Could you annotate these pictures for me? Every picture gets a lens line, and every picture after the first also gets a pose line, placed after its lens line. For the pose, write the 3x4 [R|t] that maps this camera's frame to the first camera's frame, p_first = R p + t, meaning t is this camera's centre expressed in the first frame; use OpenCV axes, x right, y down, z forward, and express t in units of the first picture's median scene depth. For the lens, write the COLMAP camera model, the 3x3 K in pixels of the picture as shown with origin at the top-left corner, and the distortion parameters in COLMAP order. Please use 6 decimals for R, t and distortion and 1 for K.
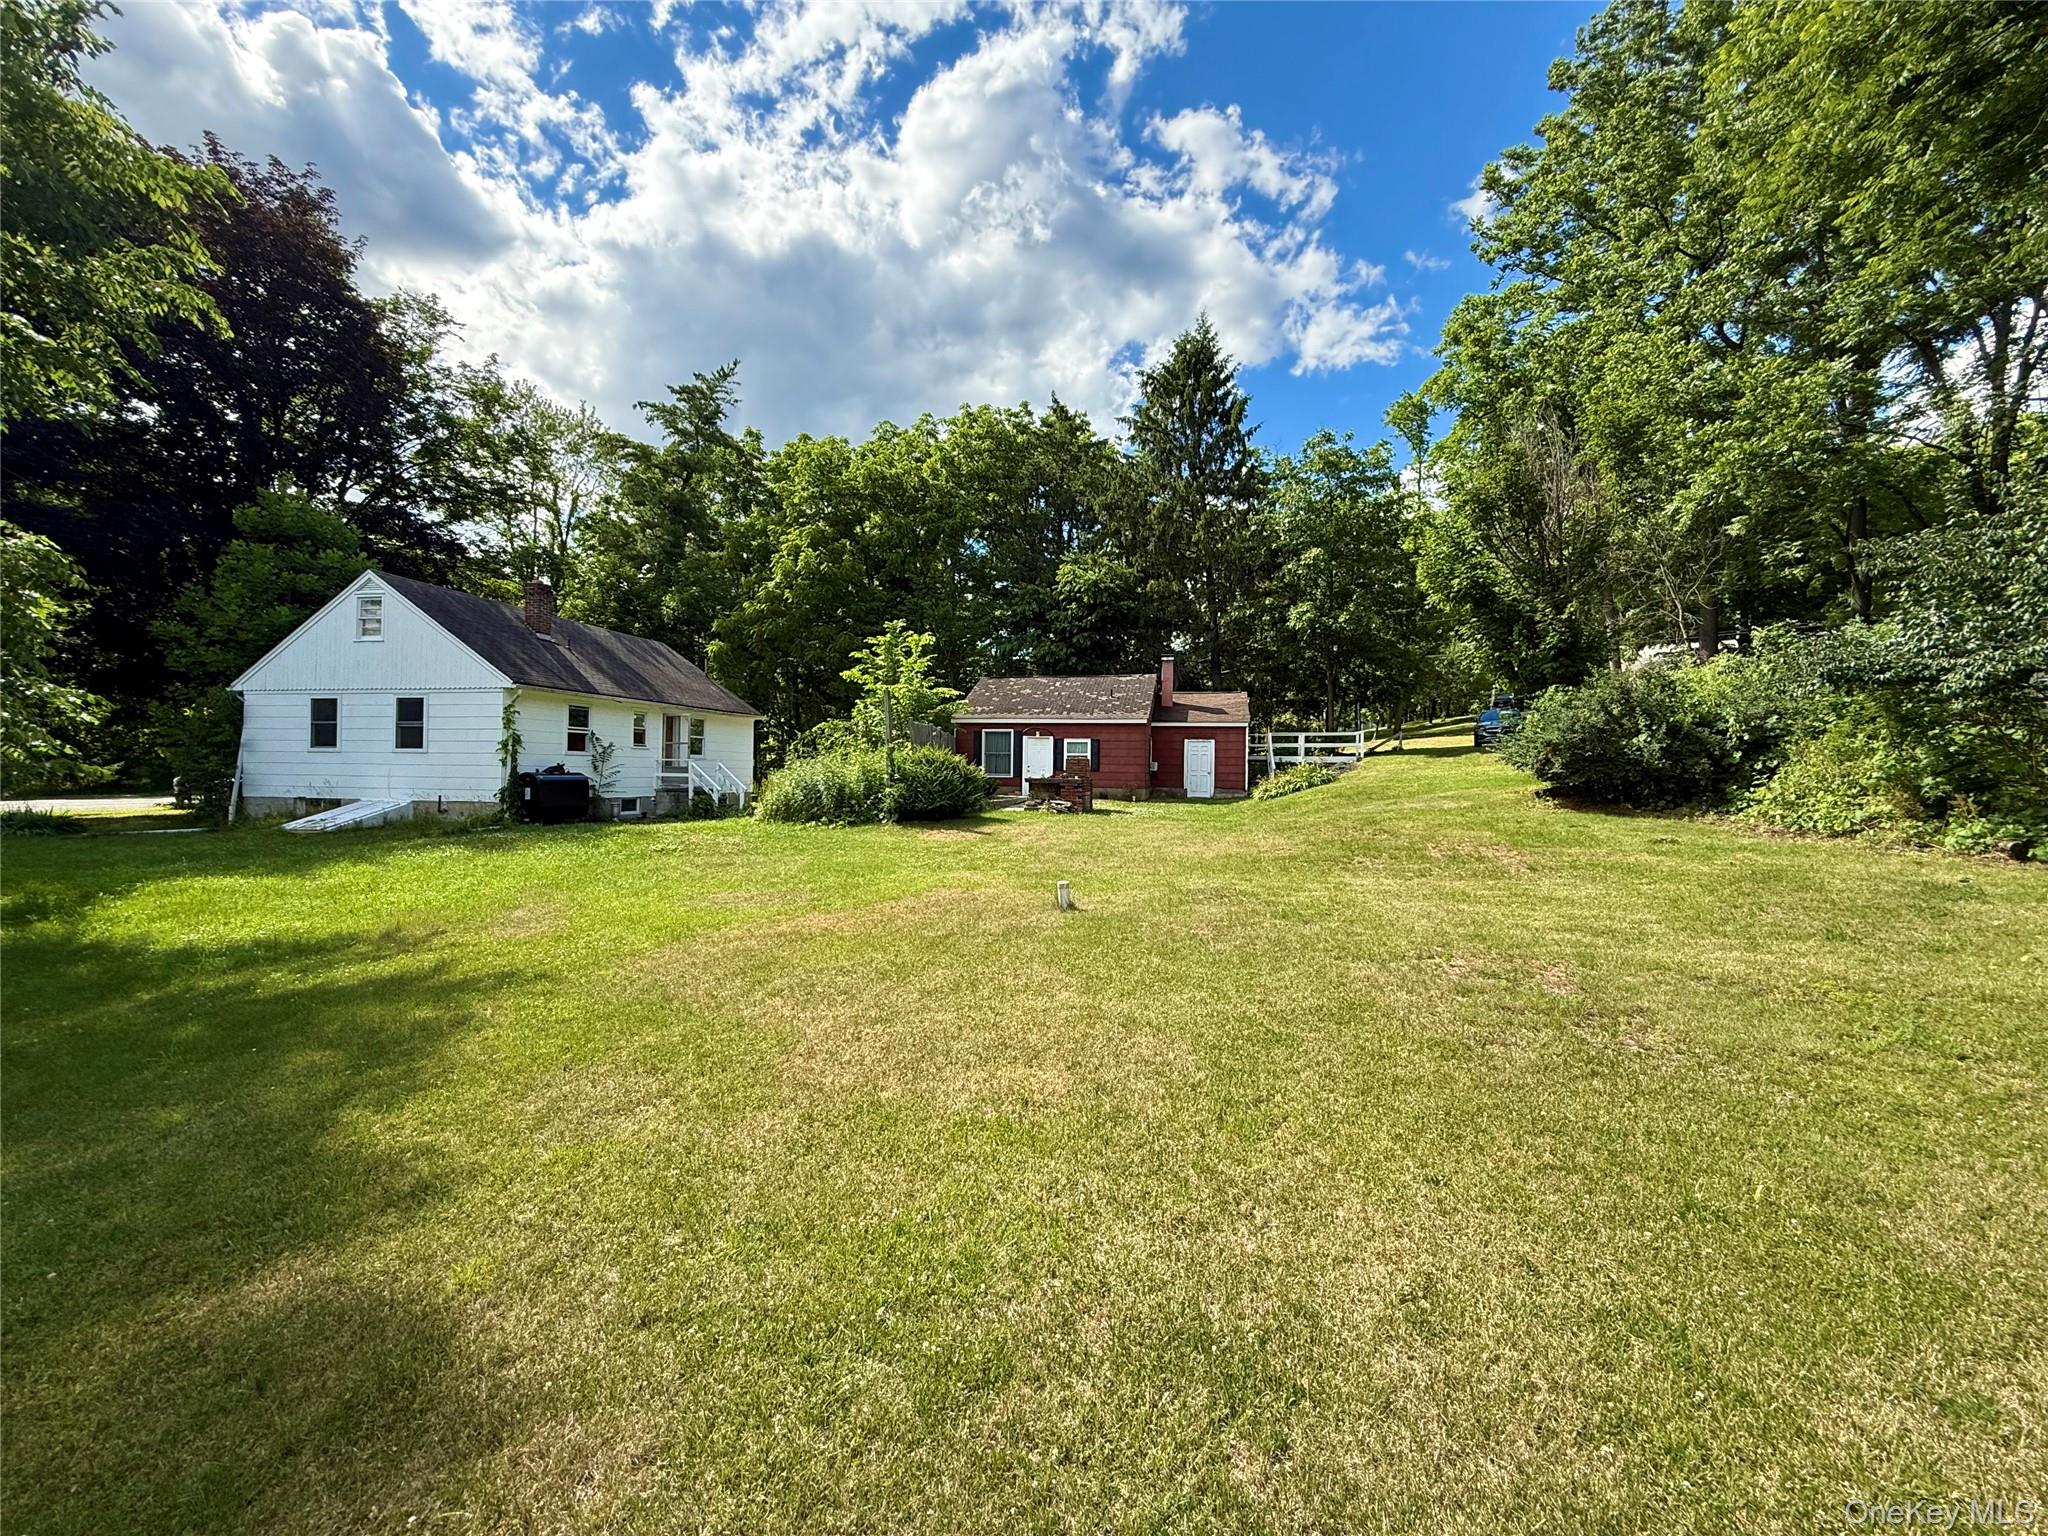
lens RADIAL K [[817.0, 0, 1032.5], [0, 817.0, 787.5], [0, 0, 1]] dist [0.000369, 0.000688]
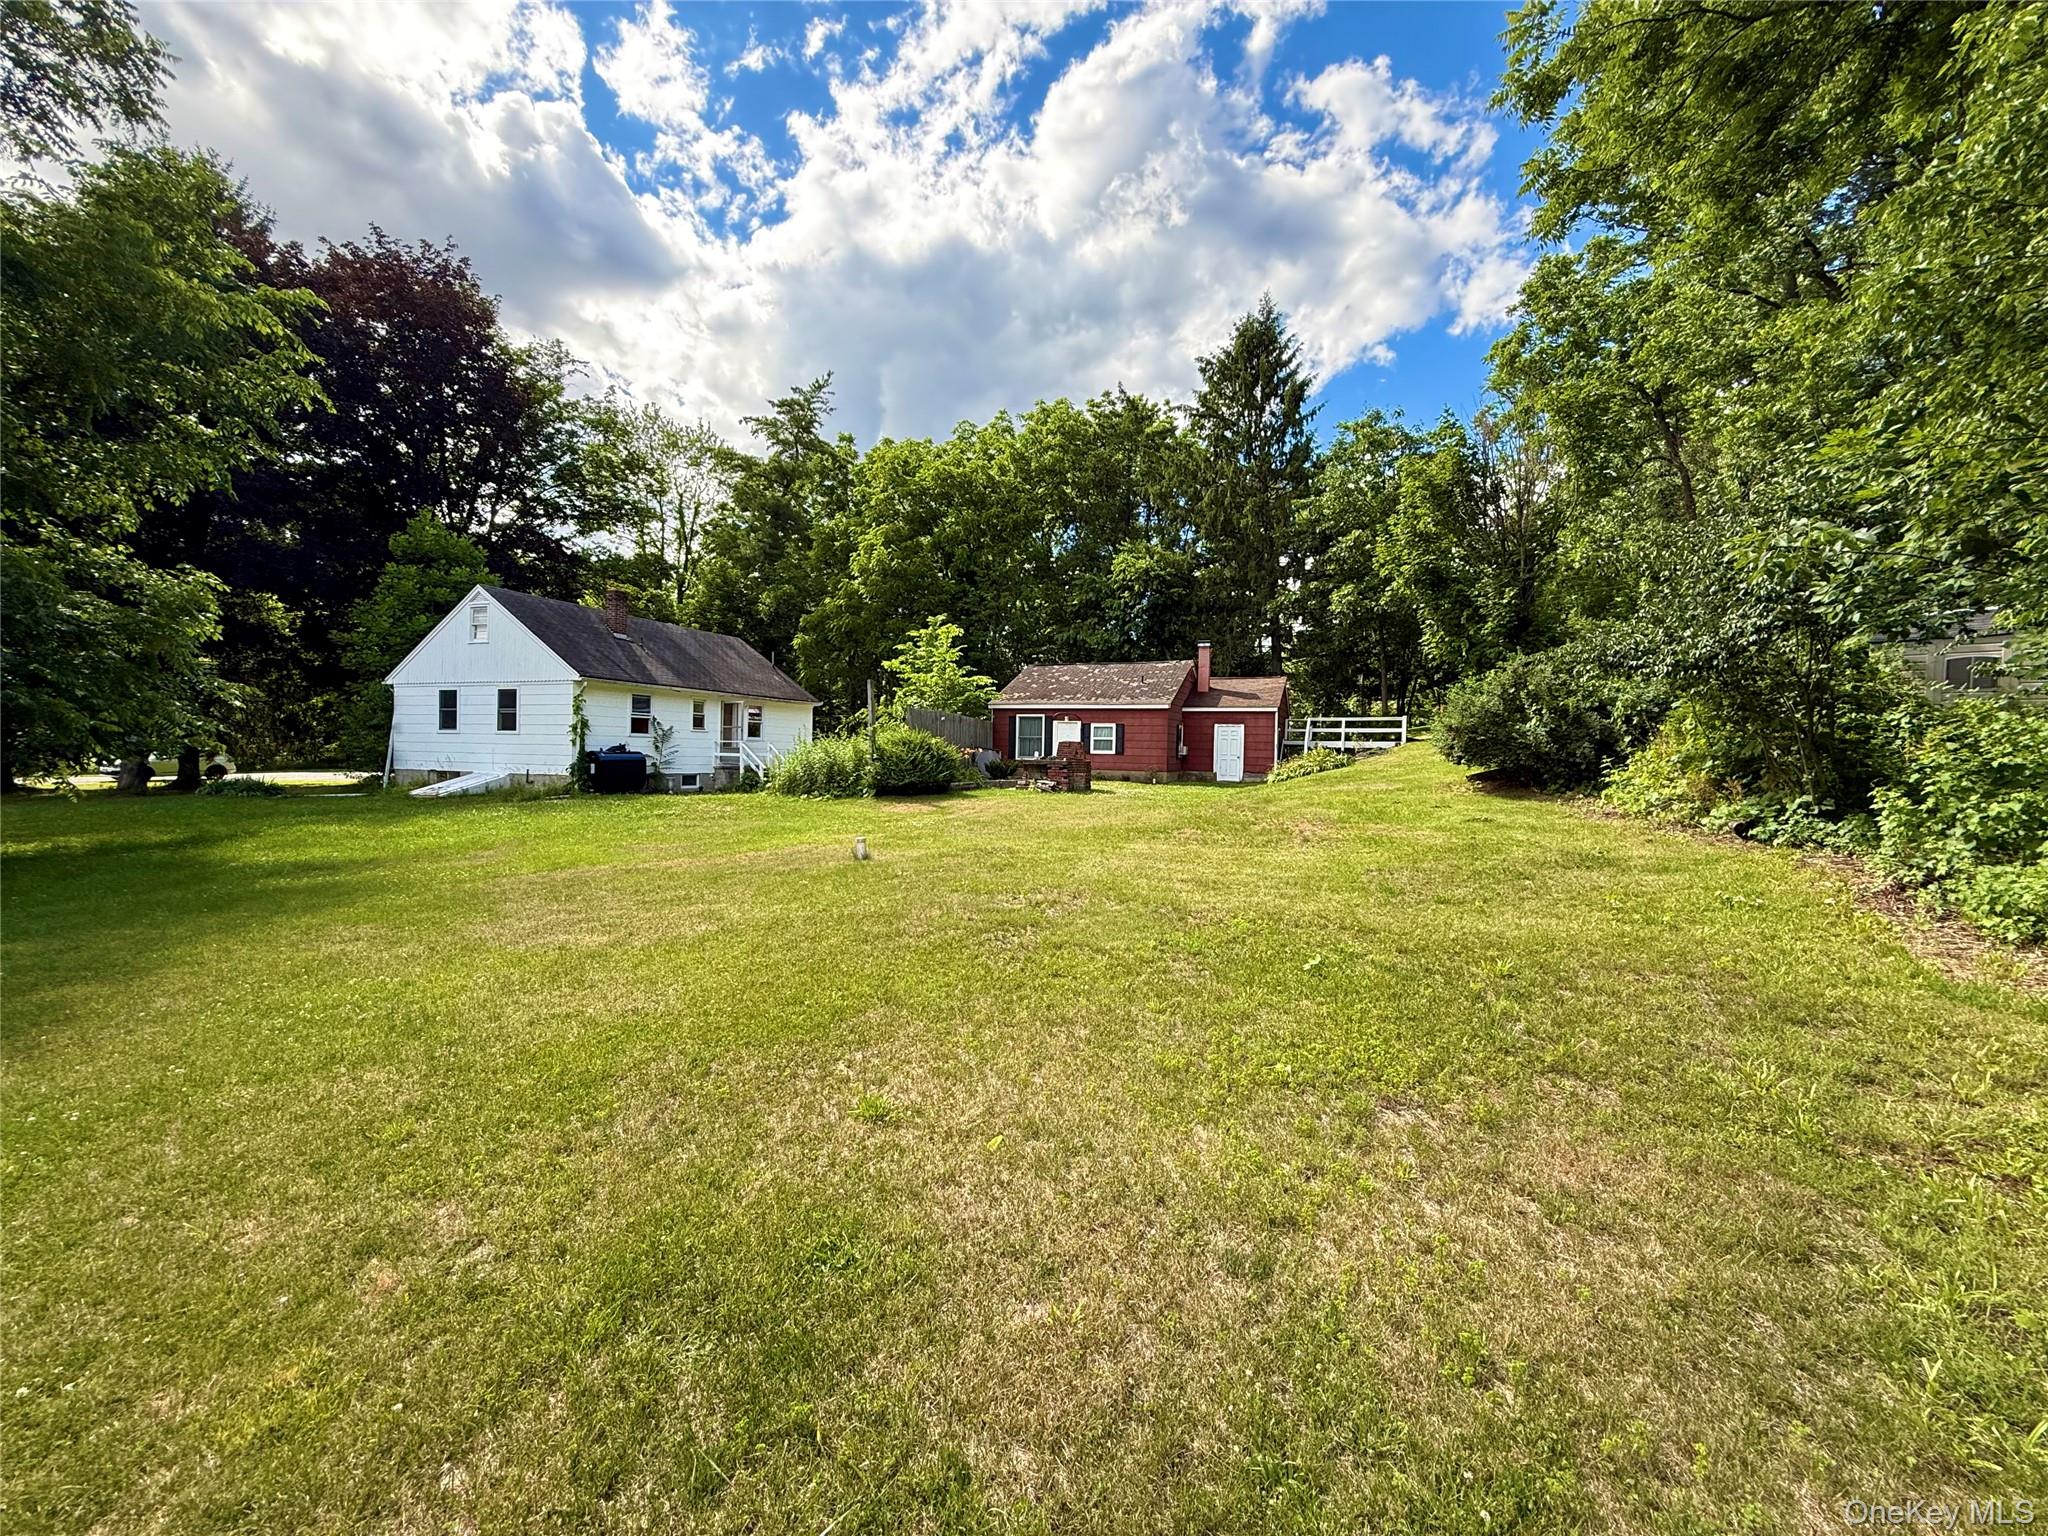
lens RADIAL K [[817.0, 0, 1034.1], [0, 817.0, 773.5], [0, 0, 1]] dist [0.000369, 0.000688]
pose [[0.985638, 0.011550, -0.168476, 0.106613], [-0.011260, 0.999933, 0.002675, 0.002078], [0.168495, -0.000739, 0.985702, -0.031366]]
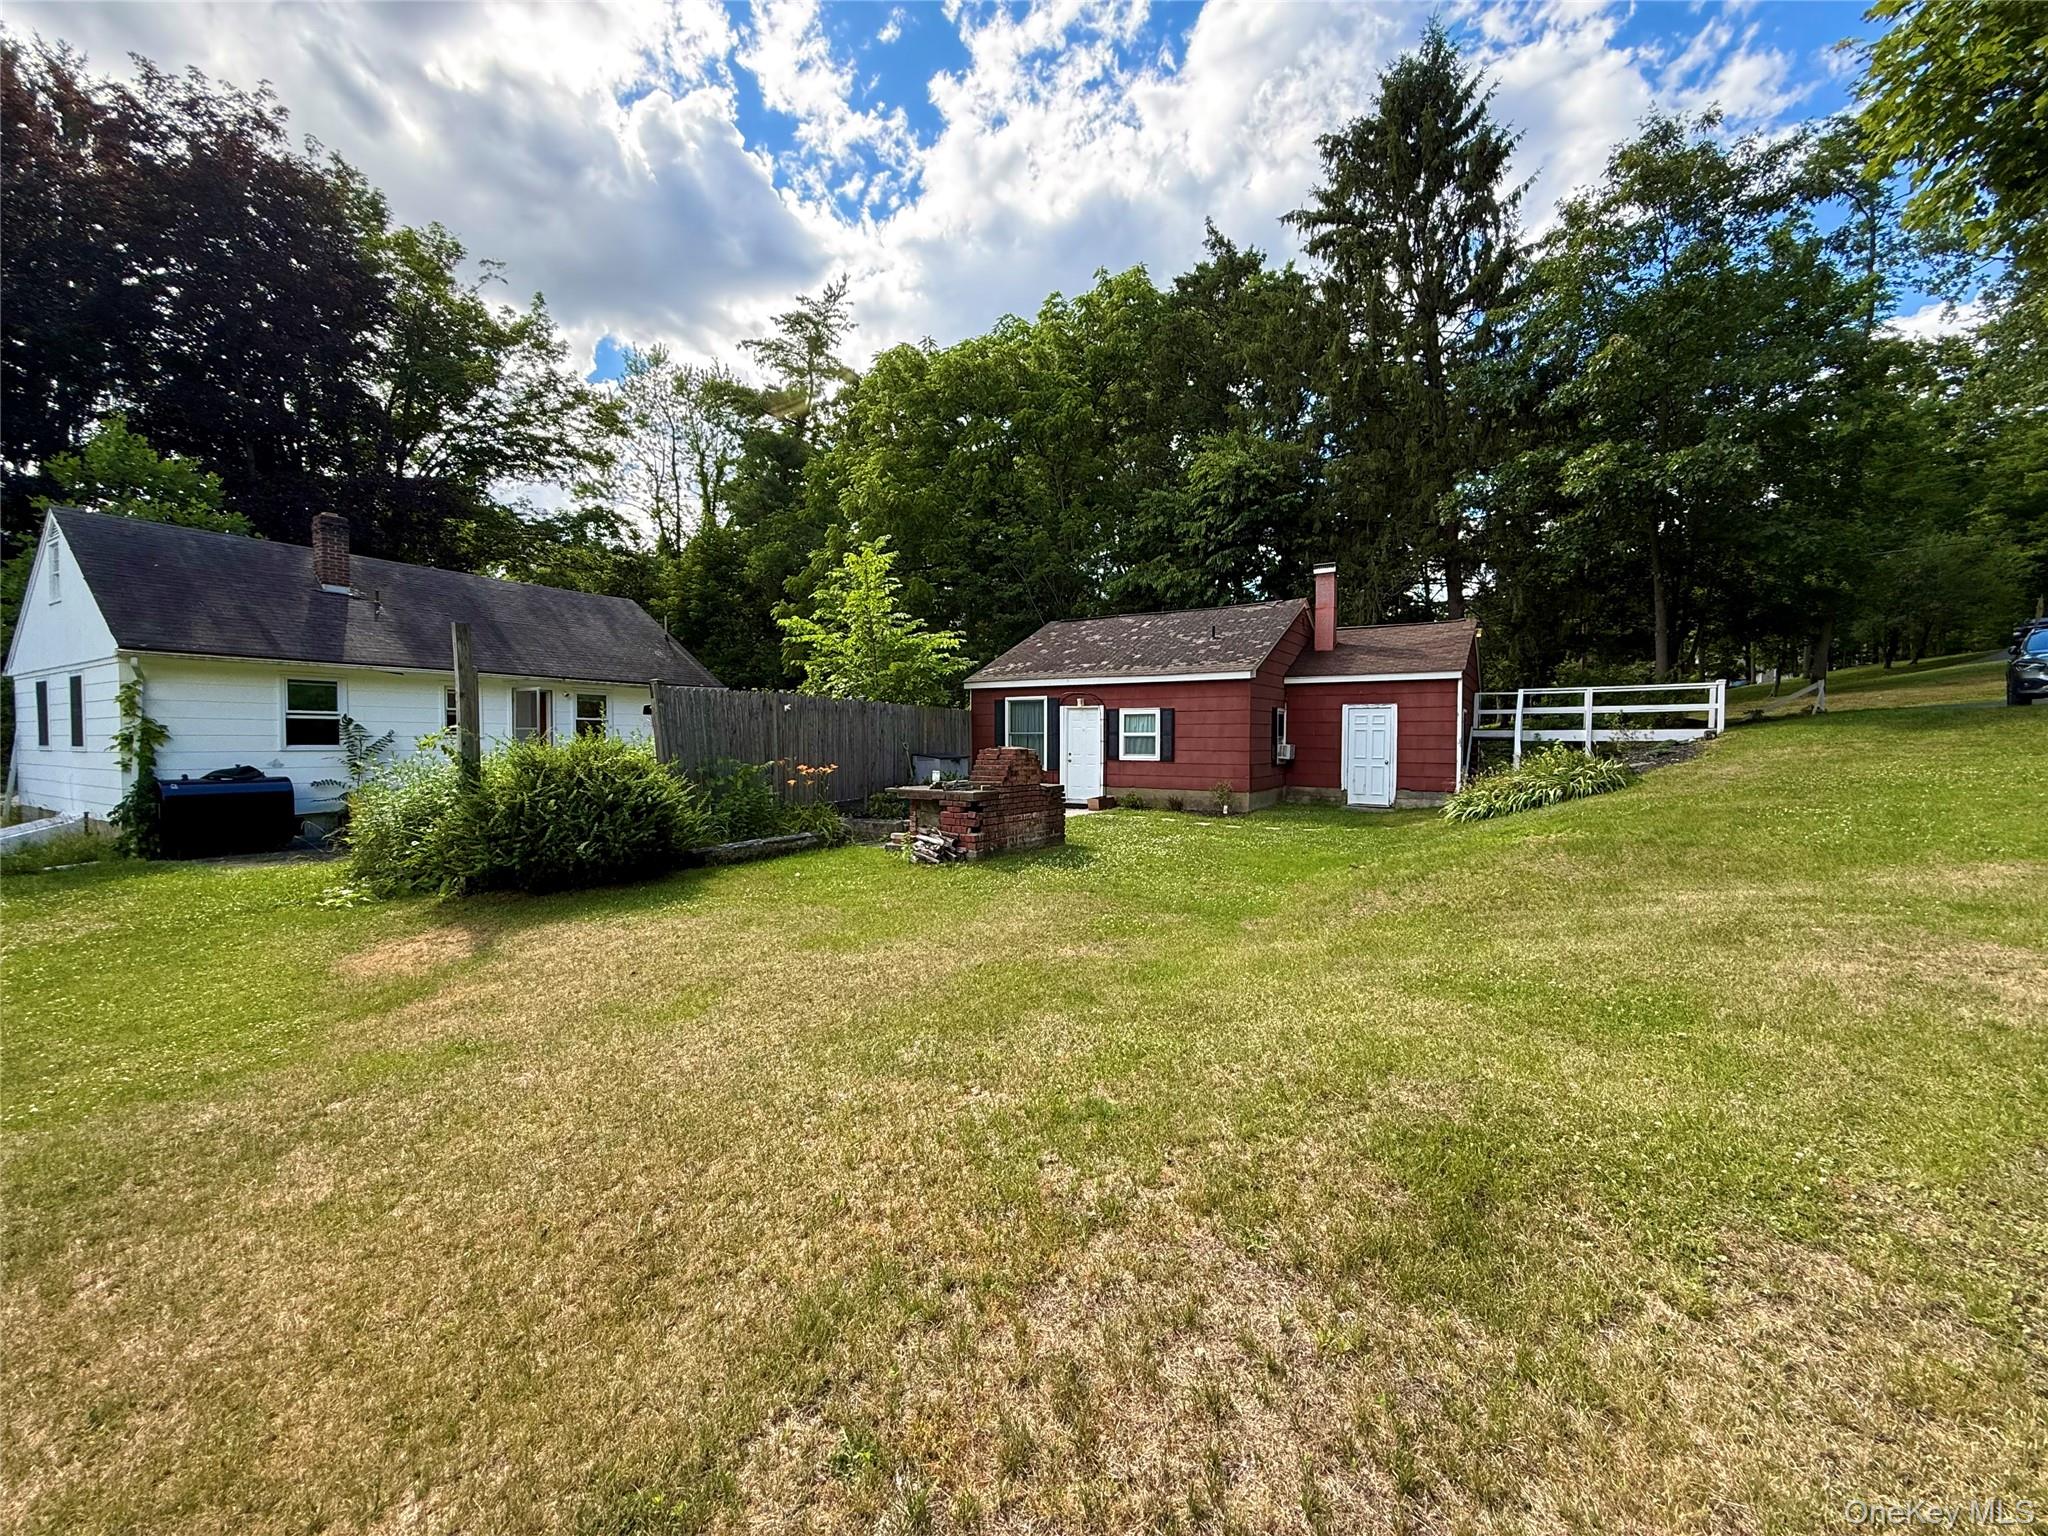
lens RADIAL K [[817.0, 0, 1059.2], [0, 817.0, 801.1], [0, 0, 1]] dist [0.000369, 0.000688]
pose [[0.937837, 0.012037, -0.346866, 0.156700], [0.003973, 0.998961, 0.045409, -0.013952], [0.347052, -0.043964, 0.936815, 0.304330]]
